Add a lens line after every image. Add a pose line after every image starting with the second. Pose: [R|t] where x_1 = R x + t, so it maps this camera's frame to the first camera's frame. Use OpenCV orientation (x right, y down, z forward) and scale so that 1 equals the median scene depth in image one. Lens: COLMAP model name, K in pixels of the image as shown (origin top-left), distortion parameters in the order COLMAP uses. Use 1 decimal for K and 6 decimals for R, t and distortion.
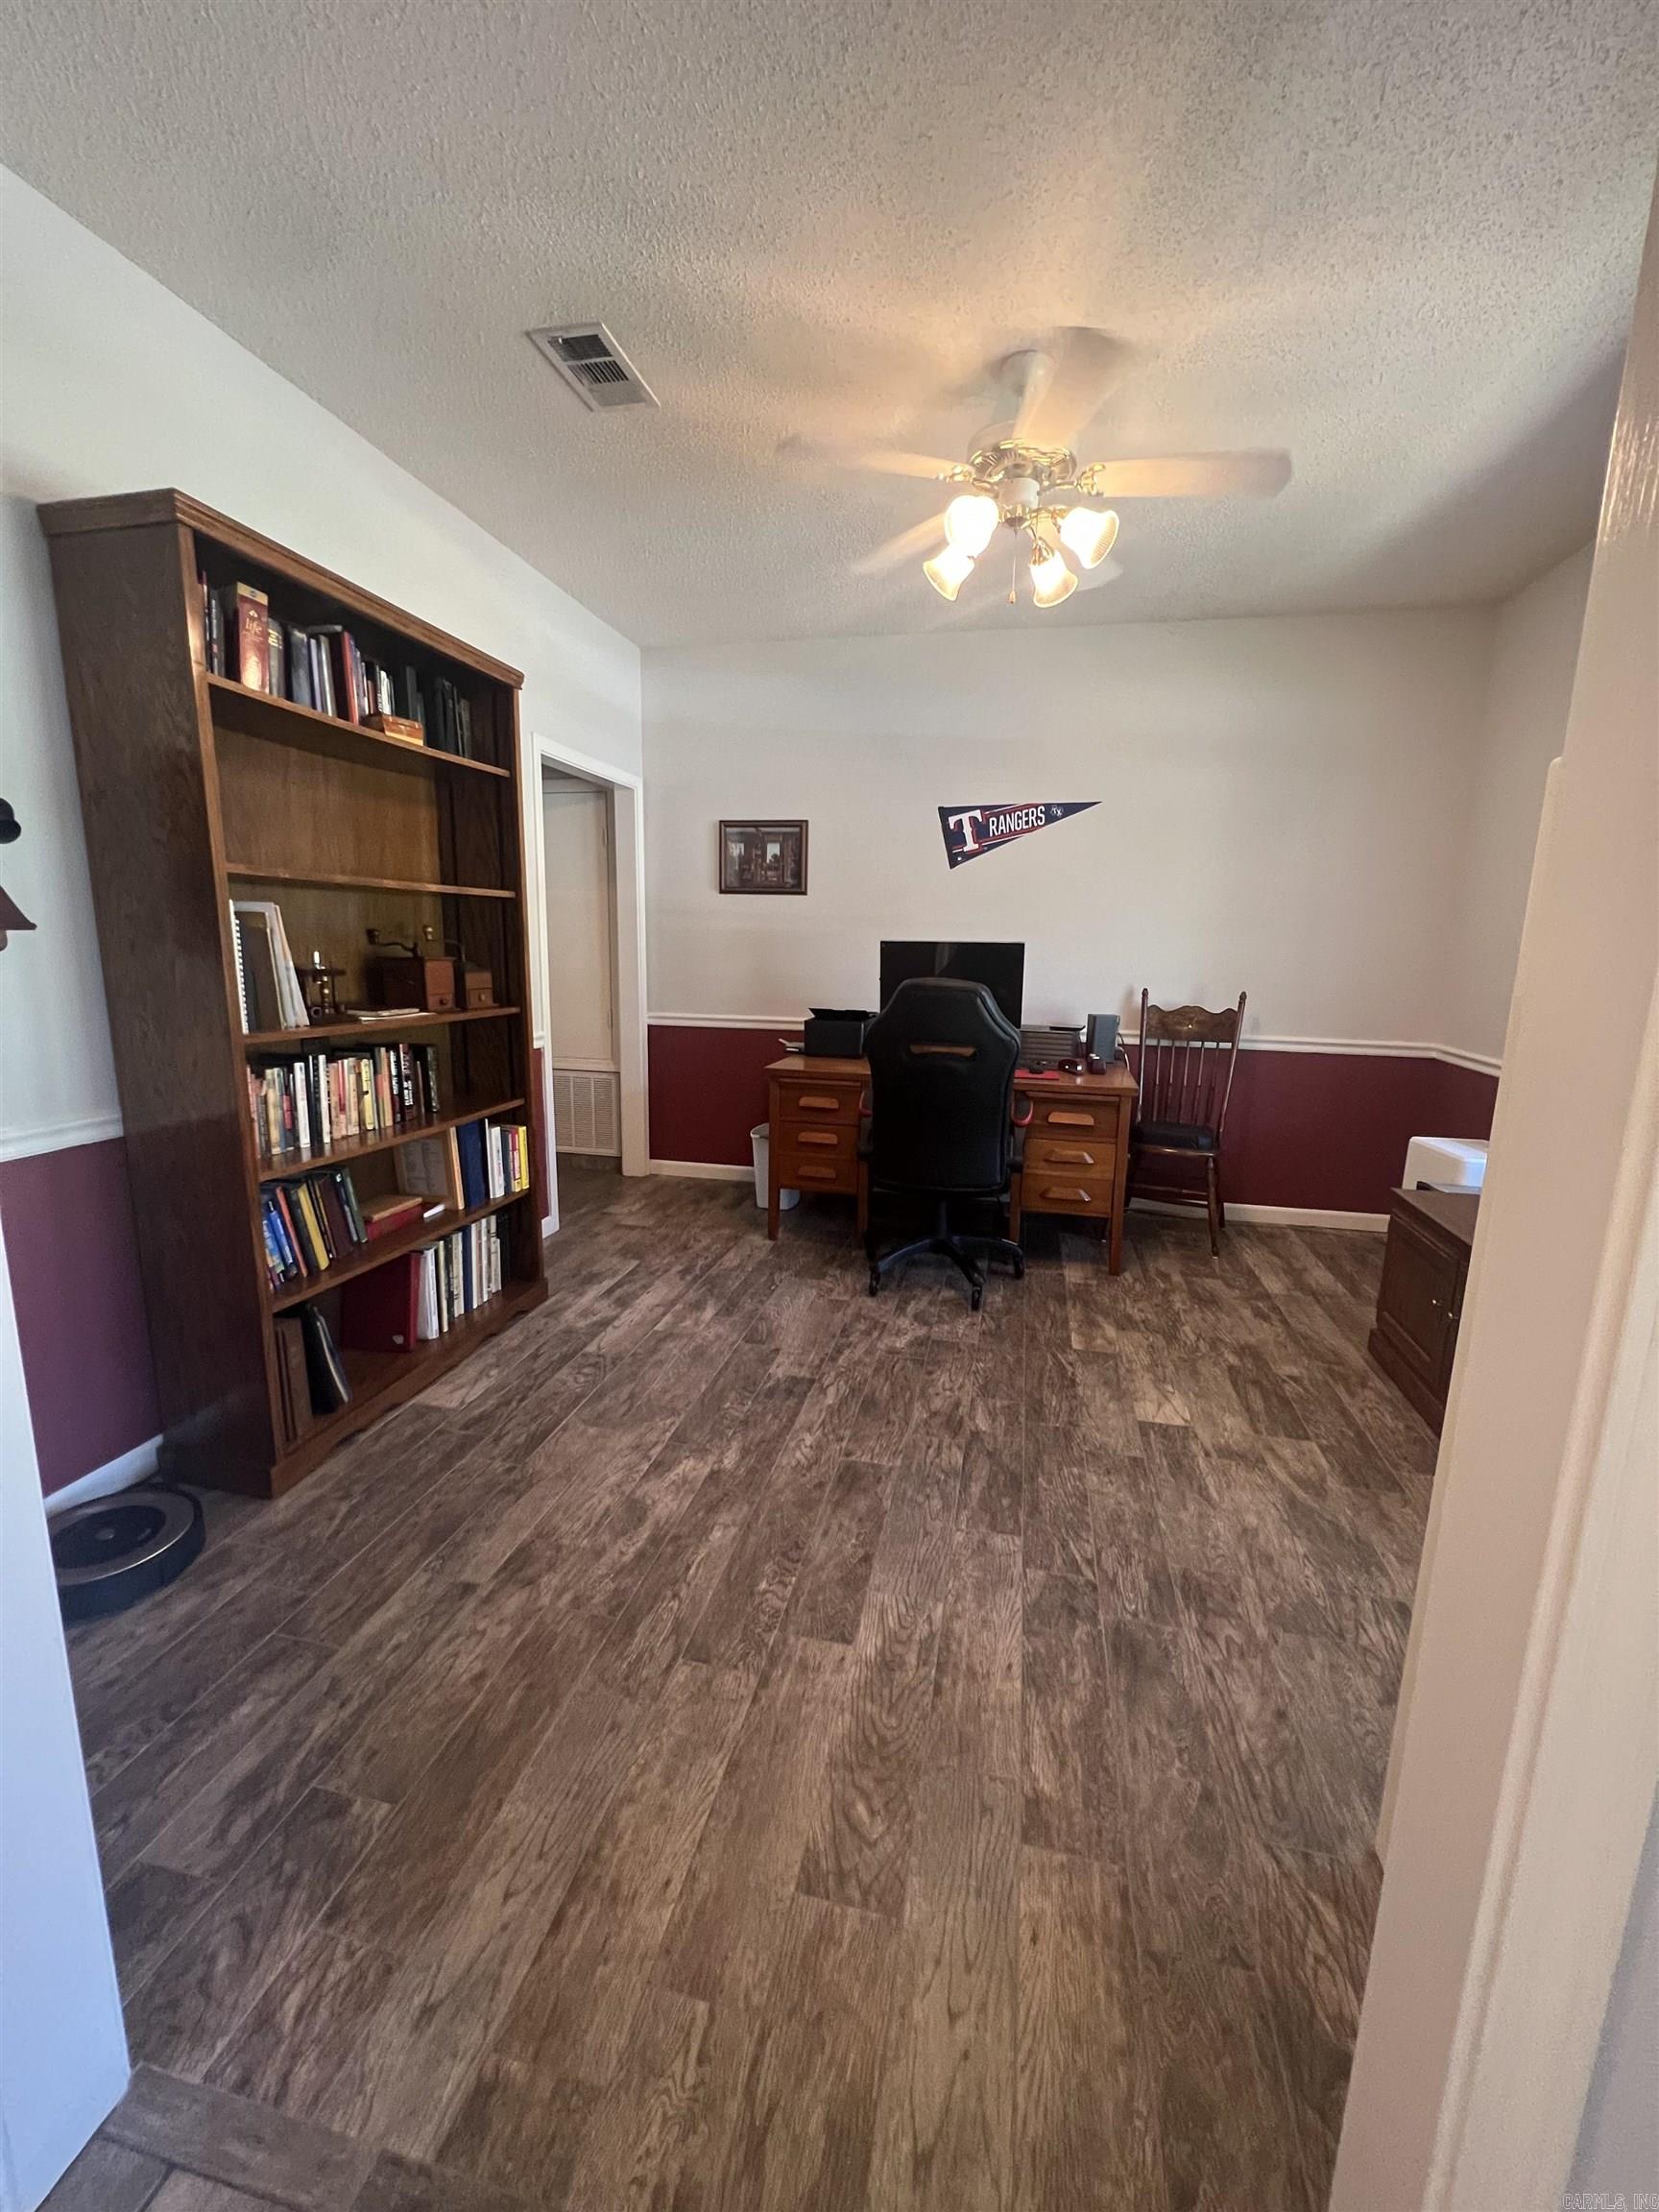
lens RADIAL K [[885.1, 0, 830.7], [0, 885.1, 1102.5], [0, 0, 1]] dist [-0.003712, 0.001508]
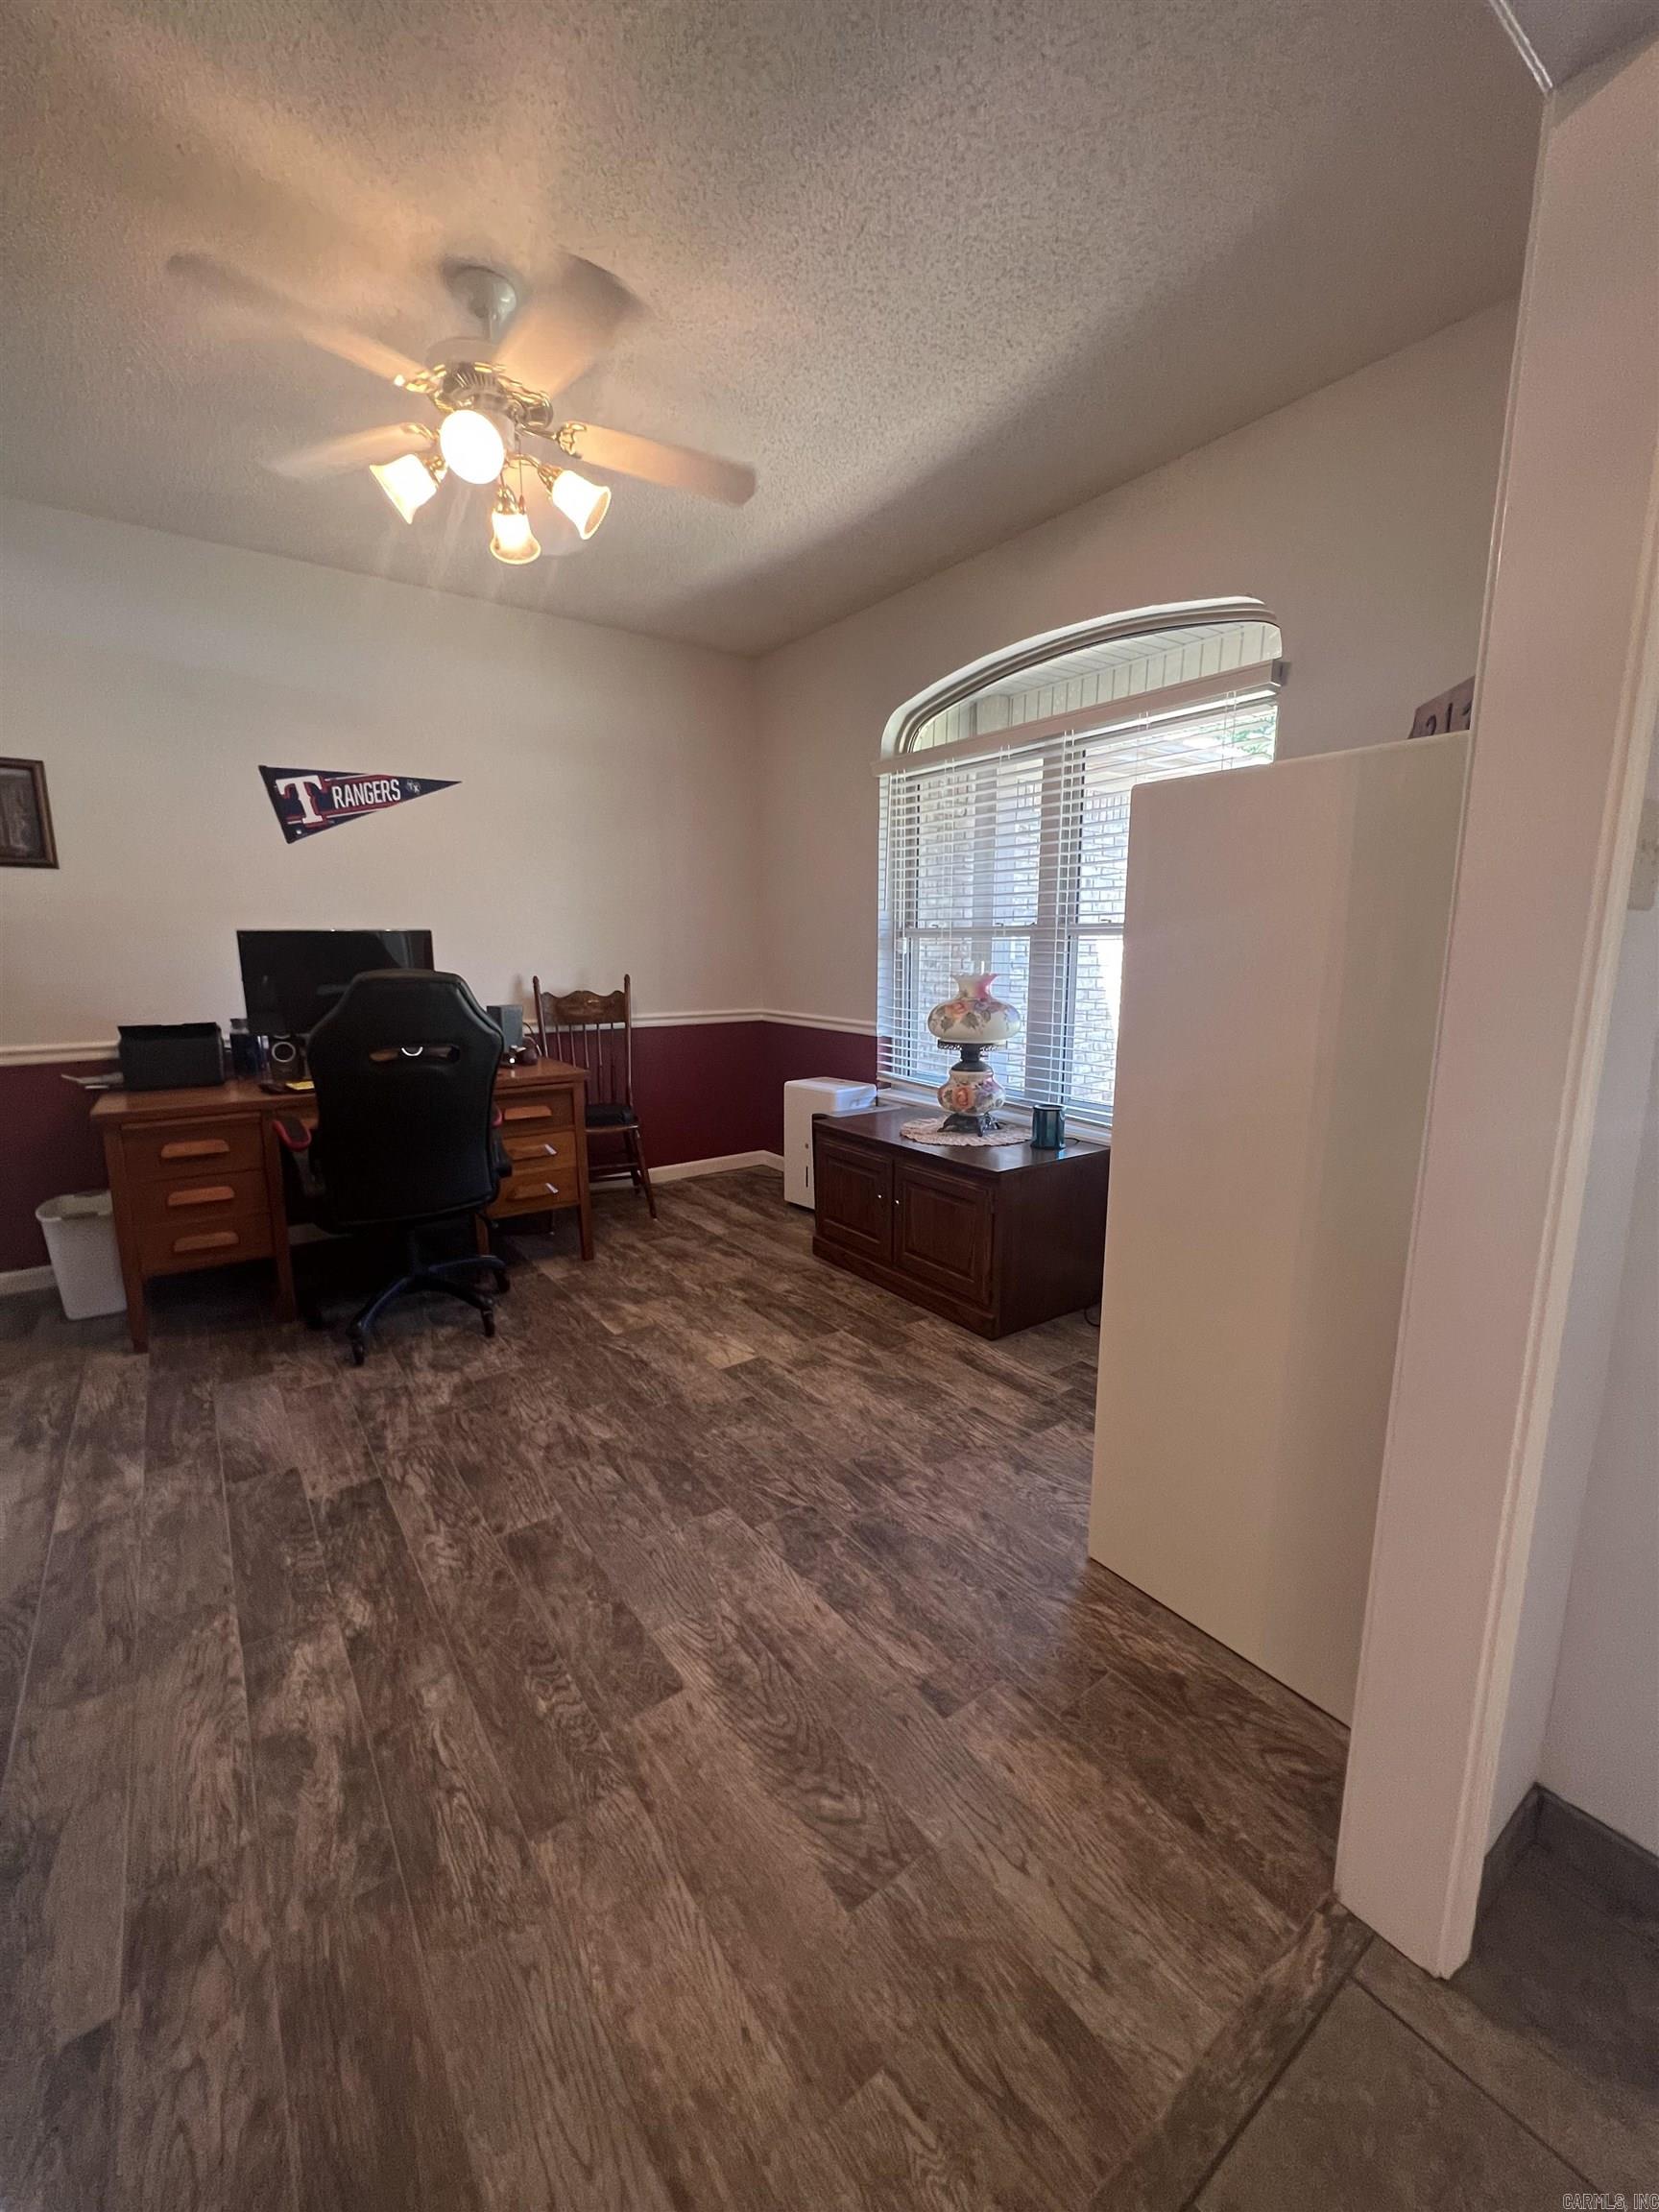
lens RADIAL K [[885.1, 0, 826.0], [0, 885.1, 1105.1], [0, 0, 1]] dist [-0.003712, 0.001508]
pose [[0.661033, -0.154748, 0.734226, -0.334490], [0.150575, 0.985956, 0.072239, -0.016134], [-0.735093, 0.062803, 0.675051, 0.177605]]
